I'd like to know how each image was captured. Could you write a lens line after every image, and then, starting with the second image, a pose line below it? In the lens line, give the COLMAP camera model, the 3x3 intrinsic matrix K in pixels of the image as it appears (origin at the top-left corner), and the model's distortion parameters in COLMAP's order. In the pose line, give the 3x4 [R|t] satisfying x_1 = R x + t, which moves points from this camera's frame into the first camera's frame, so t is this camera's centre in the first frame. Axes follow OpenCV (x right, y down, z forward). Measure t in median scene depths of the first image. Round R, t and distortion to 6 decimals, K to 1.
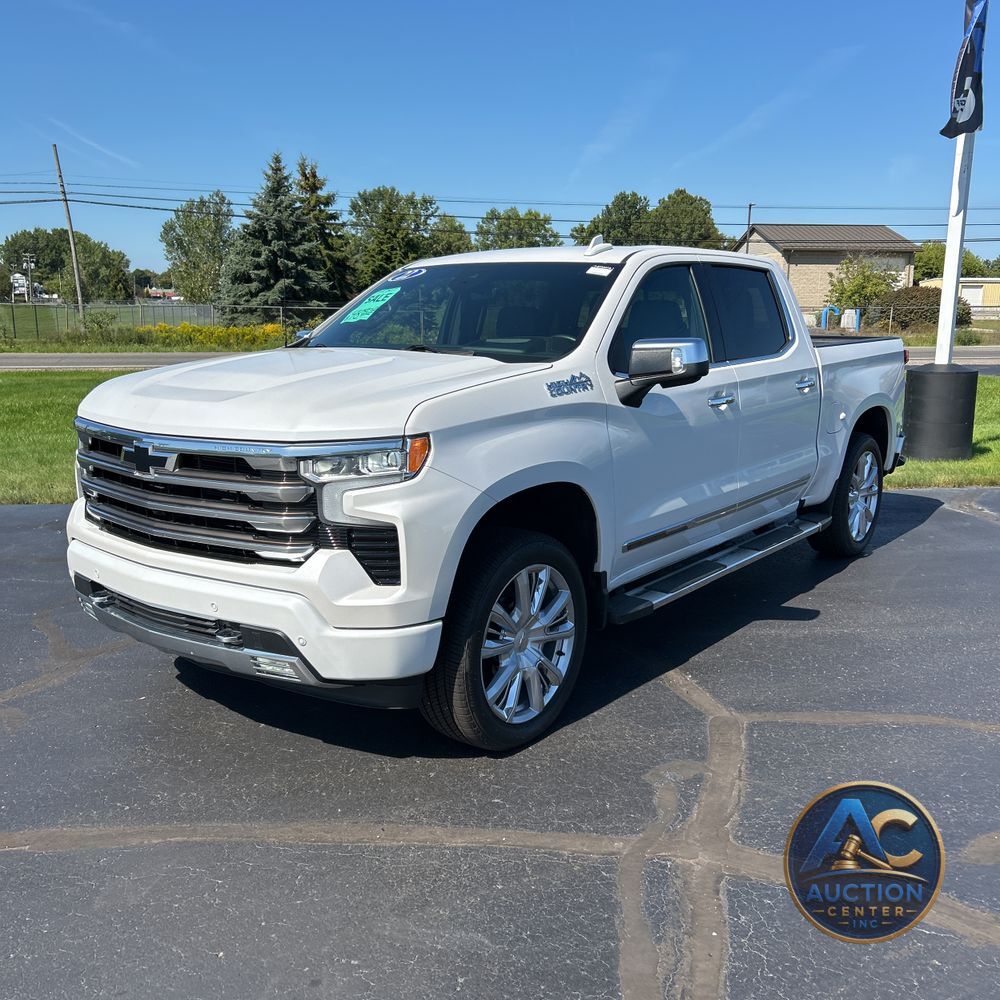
lens RADIAL K [[994.2, 0, 500.0], [0, 994.2, 500.0], [0, 0, 1]] dist [0.089154, -0.166998]
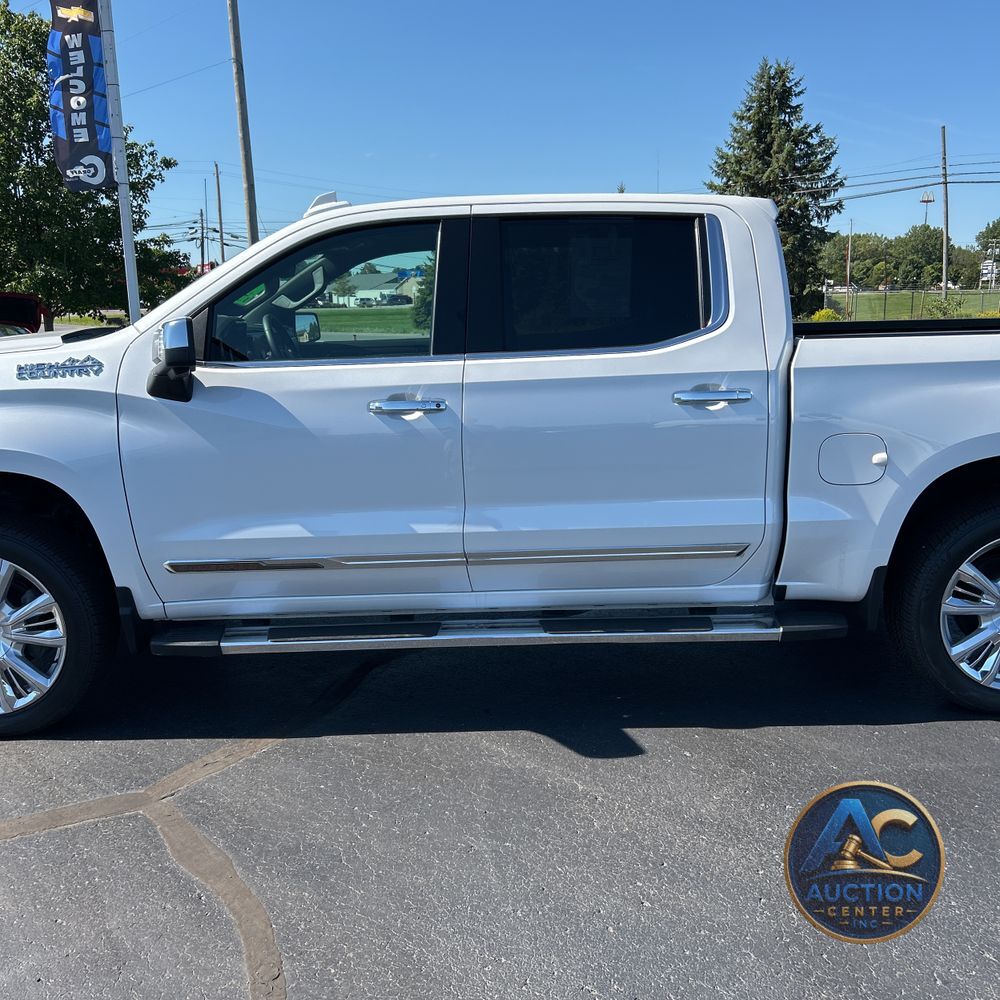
lens RADIAL K [[999.8, 0, 485.5], [0, 999.8, 495.4], [0, 0, 1]] dist [0.048885, -0.063205]
pose [[0.625775, 0.137552, -0.767779, 0.870498], [-0.131879, 0.988815, 0.069664, -0.098756], [0.768774, 0.057659, 0.636916, 0.615639]]
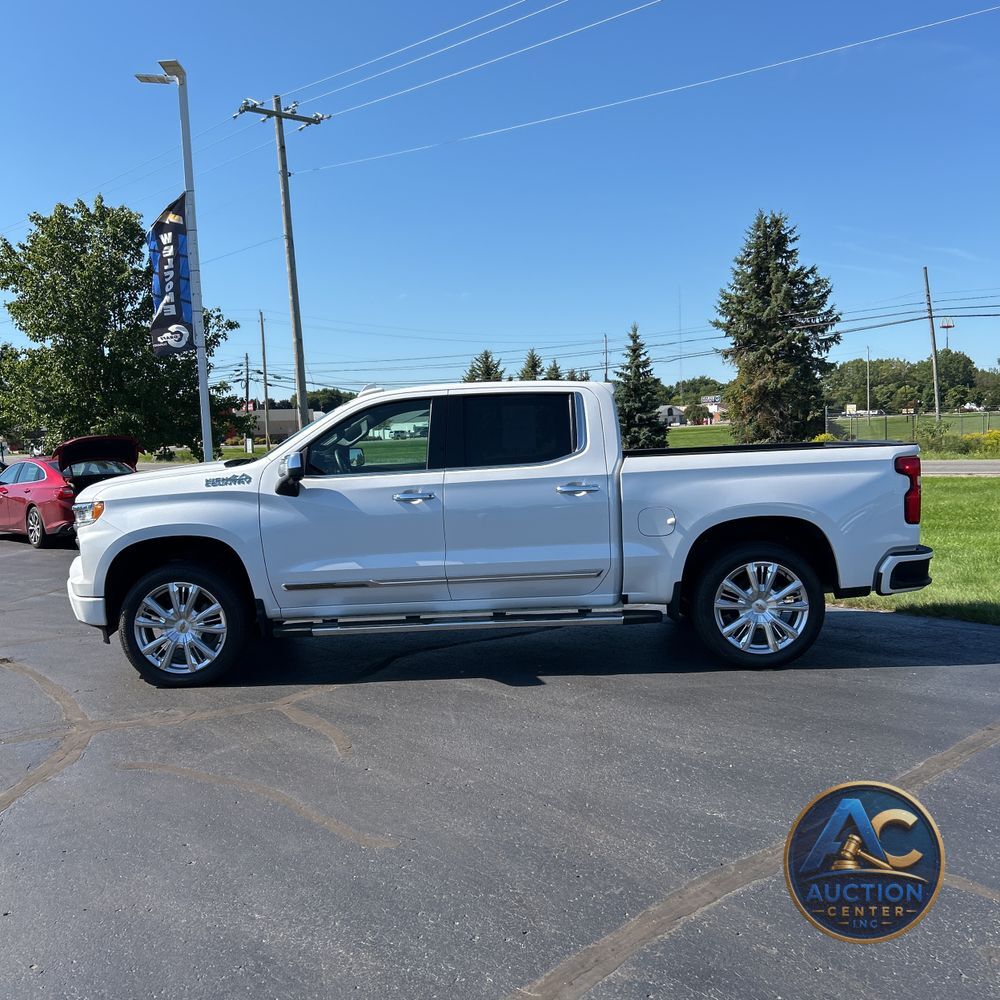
lens RADIAL K [[989.3, 0, 492.9], [0, 989.3, 502.5], [0, 0, 1]] dist [0.151705, -0.416888]
pose [[0.606680, 0.033905, -0.794223, 1.426650], [-0.115494, 0.992249, -0.045864, -0.045098], [0.786512, 0.119552, 0.605893, 0.286663]]
